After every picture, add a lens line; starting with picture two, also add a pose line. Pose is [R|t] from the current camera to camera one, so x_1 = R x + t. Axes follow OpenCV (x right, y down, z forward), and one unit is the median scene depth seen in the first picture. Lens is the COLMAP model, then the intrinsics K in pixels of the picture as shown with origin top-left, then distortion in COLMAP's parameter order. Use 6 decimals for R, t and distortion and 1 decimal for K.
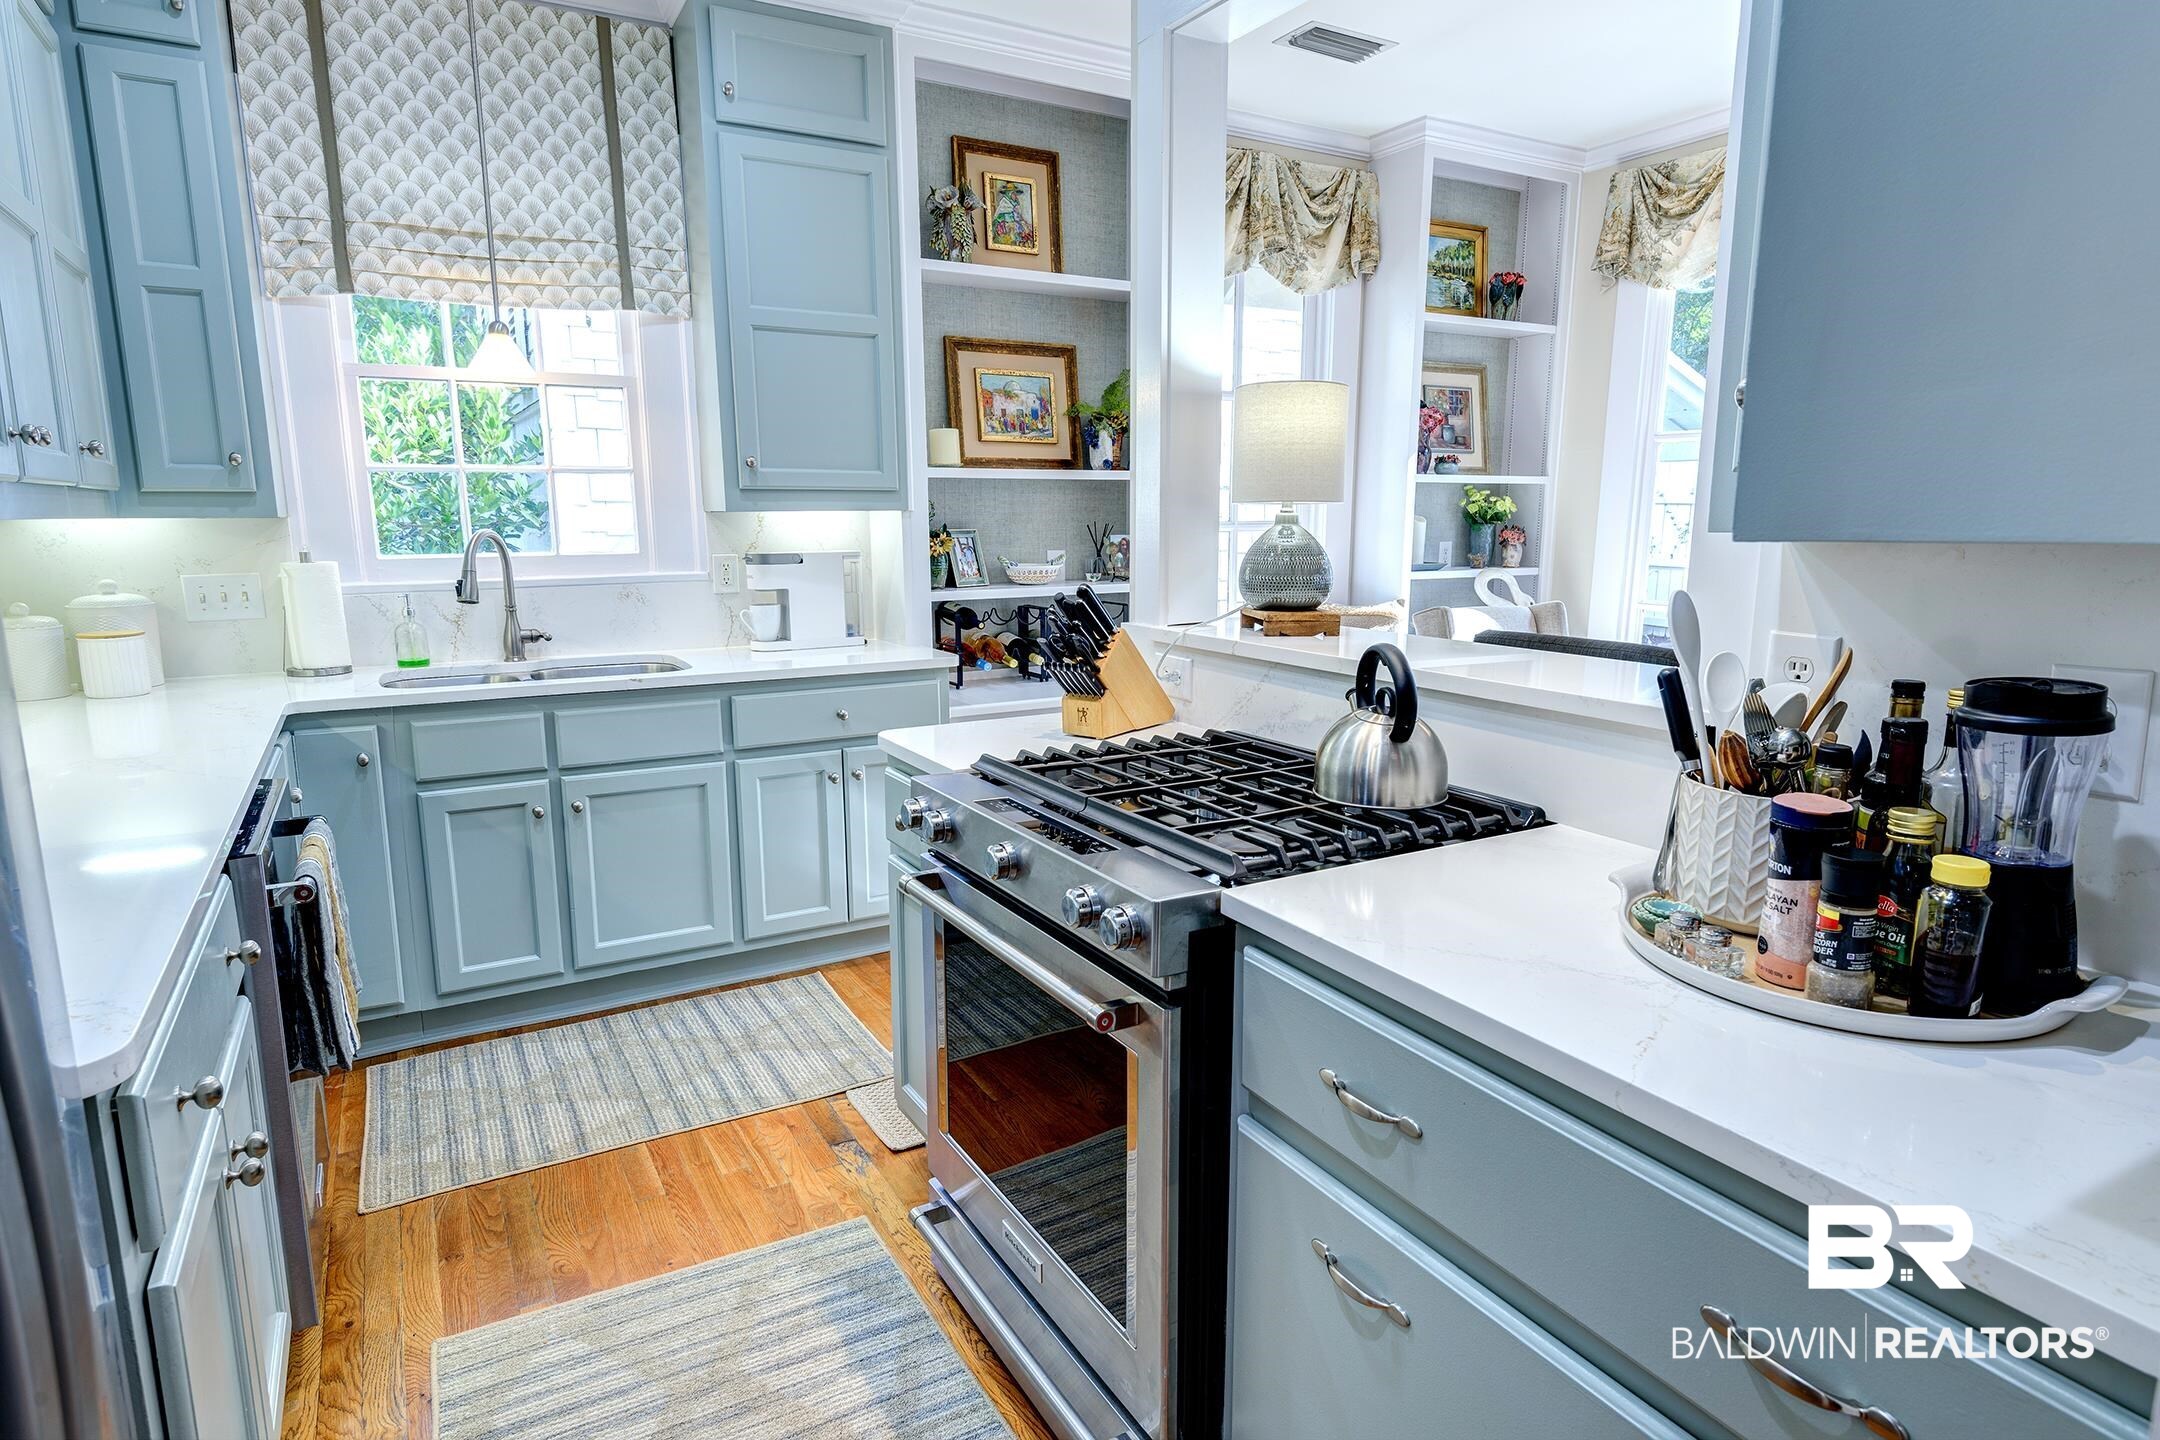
lens RADIAL K [[1178.3, 0, 1081.2], [0, 1178.3, 719.2], [0, 0, 1]] dist [0.022918, -0.012848]
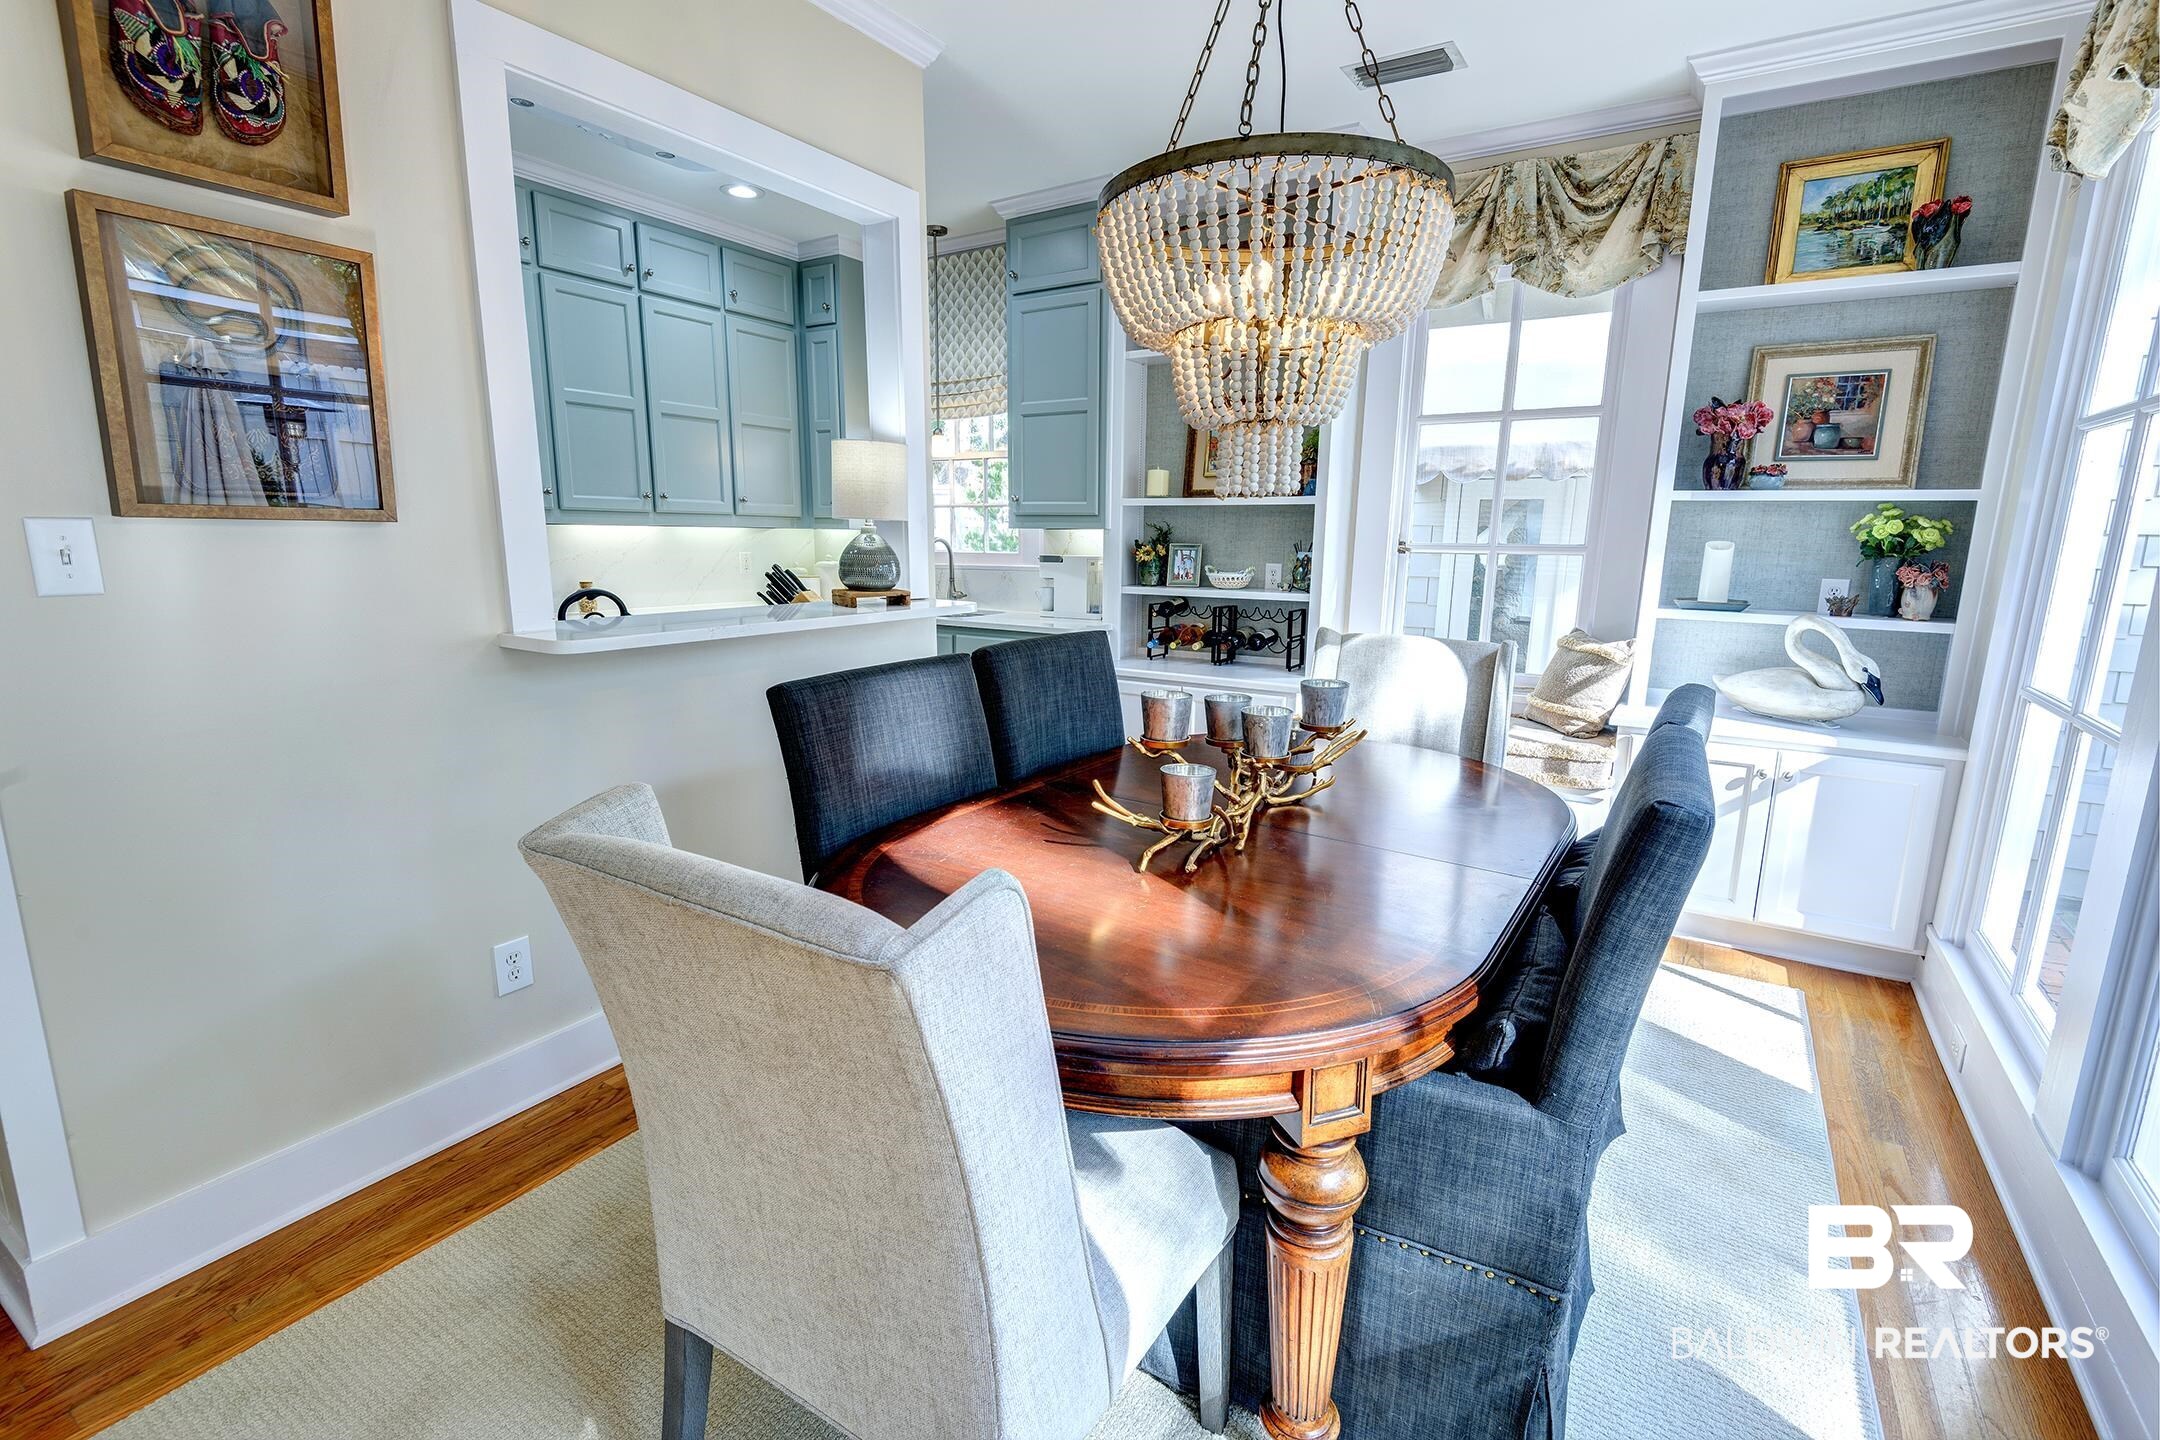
lens RADIAL K [[981.4, 0, 1075.2], [0, 981.4, 726.6], [0, 0, 1]] dist [0.003010, -0.003589]
pose [[0.455856, 0.181805, -0.871287, 0.768863], [-0.166120, 0.979094, 0.117387, -0.061296], [0.874414, 0.091226, 0.476528, 0.341274]]
